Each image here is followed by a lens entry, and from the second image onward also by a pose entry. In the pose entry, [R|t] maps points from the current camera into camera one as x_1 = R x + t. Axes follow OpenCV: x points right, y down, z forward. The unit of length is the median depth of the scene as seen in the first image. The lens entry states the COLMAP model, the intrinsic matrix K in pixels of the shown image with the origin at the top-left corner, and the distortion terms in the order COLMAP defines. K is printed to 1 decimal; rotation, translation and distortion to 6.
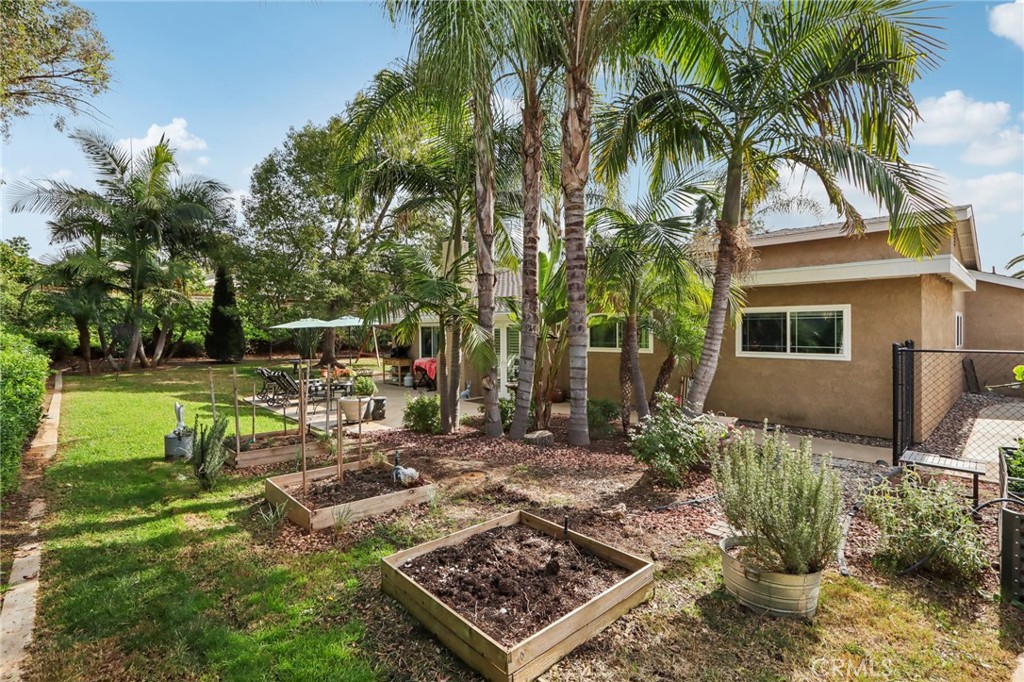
lens RADIAL K [[474.4, 0, 505.4], [0, 474.4, 331.1], [0, 0, 1]] dist [-0.012870, 0.000836]
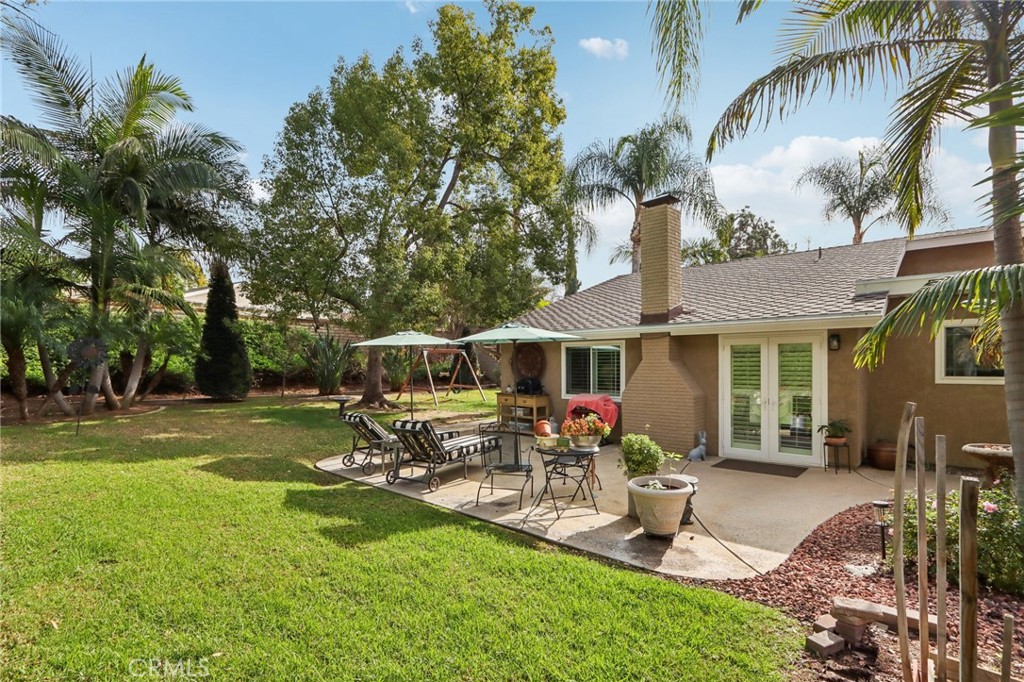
lens RADIAL K [[474.4, 0, 502.3], [0, 474.4, 363.2], [0, 0, 1]] dist [-0.012870, 0.000836]
pose [[0.995761, -0.006122, 0.091773, -0.280985], [0.006518, 0.999971, -0.004012, 0.018579], [-0.091745, 0.004593, 0.995772, 0.292626]]
